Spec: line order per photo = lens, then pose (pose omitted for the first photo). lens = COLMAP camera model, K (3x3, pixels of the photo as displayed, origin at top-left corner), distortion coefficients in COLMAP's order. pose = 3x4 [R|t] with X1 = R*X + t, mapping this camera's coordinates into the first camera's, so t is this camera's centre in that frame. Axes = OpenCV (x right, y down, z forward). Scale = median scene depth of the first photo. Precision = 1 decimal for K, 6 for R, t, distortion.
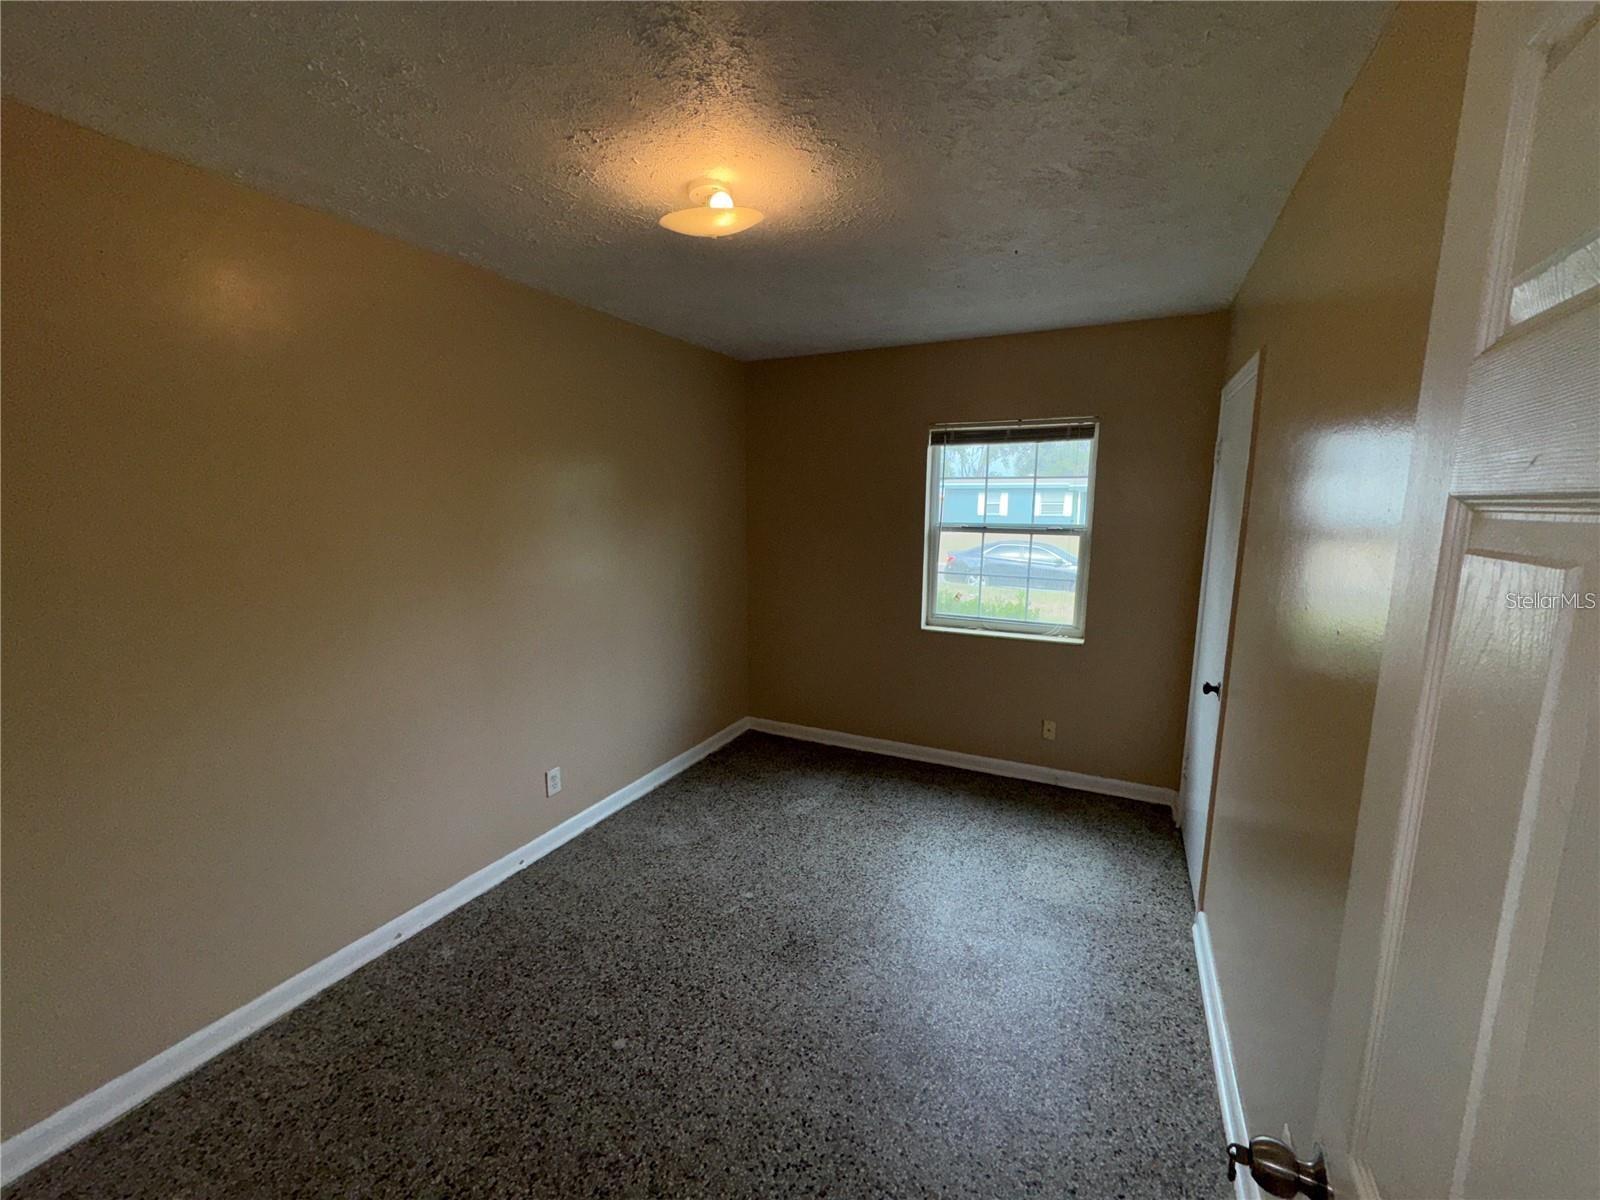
lens RADIAL K [[637.7, 0, 800.0], [0, 637.7, 600.0], [0, 0, 1]] dist [0.000781, -0.000674]
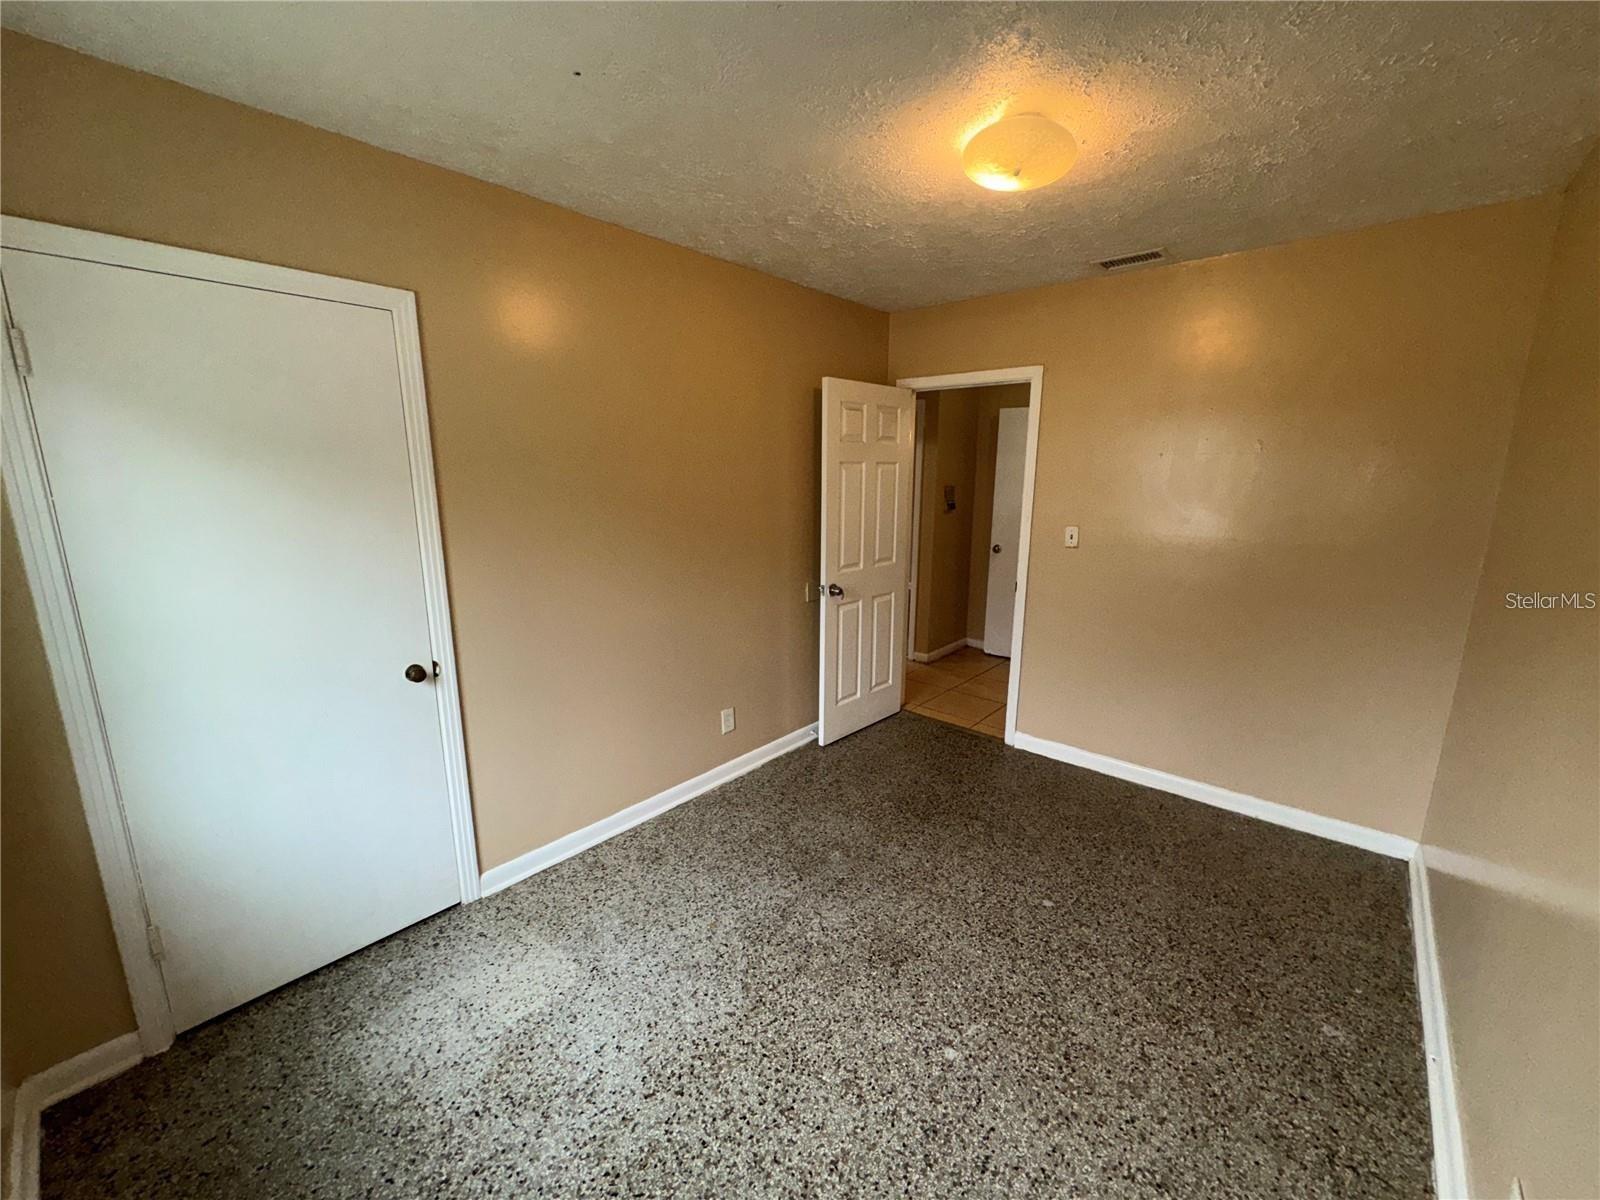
lens RADIAL K [[637.7, 0, 800.0], [0, 637.7, 600.0], [0, 0, 1]] dist [0.000781, -0.000674]
pose [[-0.966461, -0.057540, 0.250286, -0.068578], [0.034341, 0.936869, 0.347989, -0.223847], [-0.254509, 0.344913, -0.903471, 1.499888]]
